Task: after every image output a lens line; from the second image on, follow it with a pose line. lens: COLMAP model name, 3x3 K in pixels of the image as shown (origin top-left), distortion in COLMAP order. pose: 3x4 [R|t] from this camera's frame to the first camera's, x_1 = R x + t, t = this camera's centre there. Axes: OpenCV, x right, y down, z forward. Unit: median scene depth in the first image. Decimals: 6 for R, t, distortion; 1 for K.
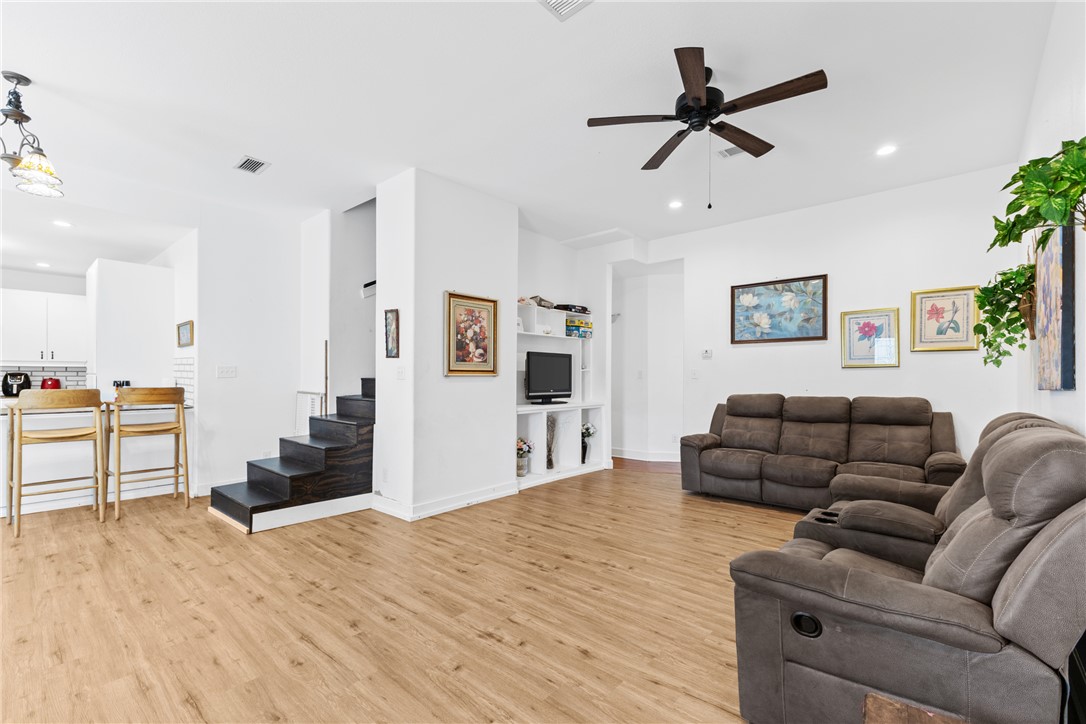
lens RADIAL K [[469.8, 0, 545.9], [0, 469.8, 372.4], [0, 0, 1]] dist [0.002684, 0.000198]
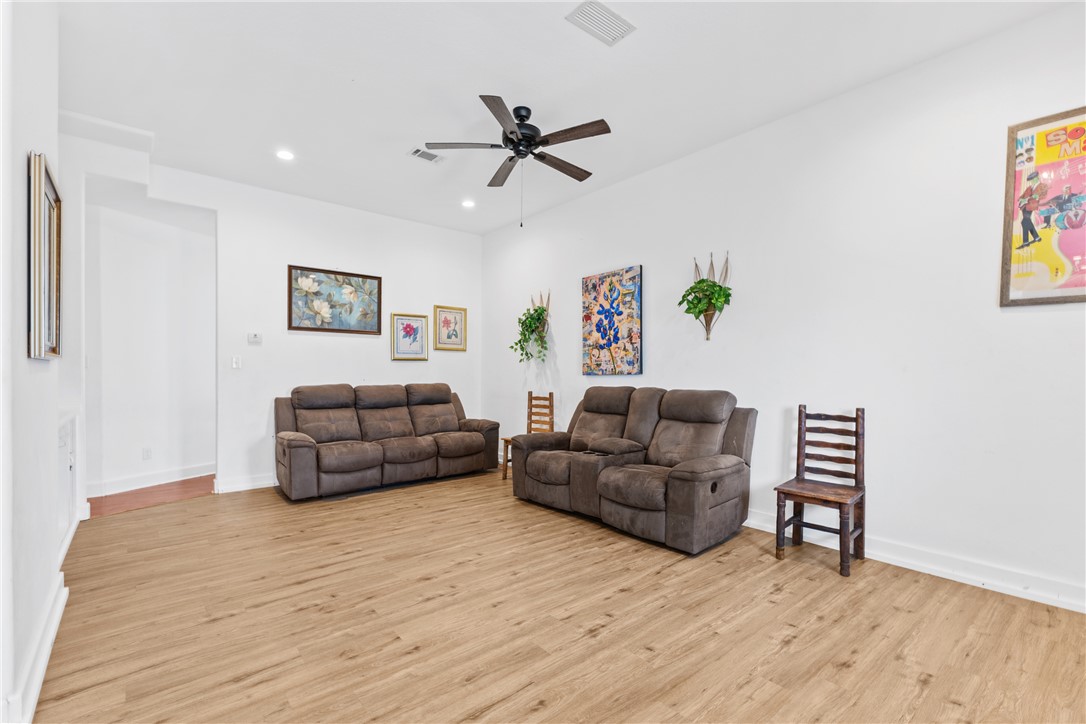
lens RADIAL K [[487.9, 0, 543.5], [0, 487.9, 374.3], [0, 0, 1]] dist [0.004078, 0.000442]
pose [[0.151307, -0.005209, 0.988473, -0.591207], [-0.015166, 0.999856, 0.007590, 0.012520], [-0.988370, -0.016139, 0.151206, 0.501499]]
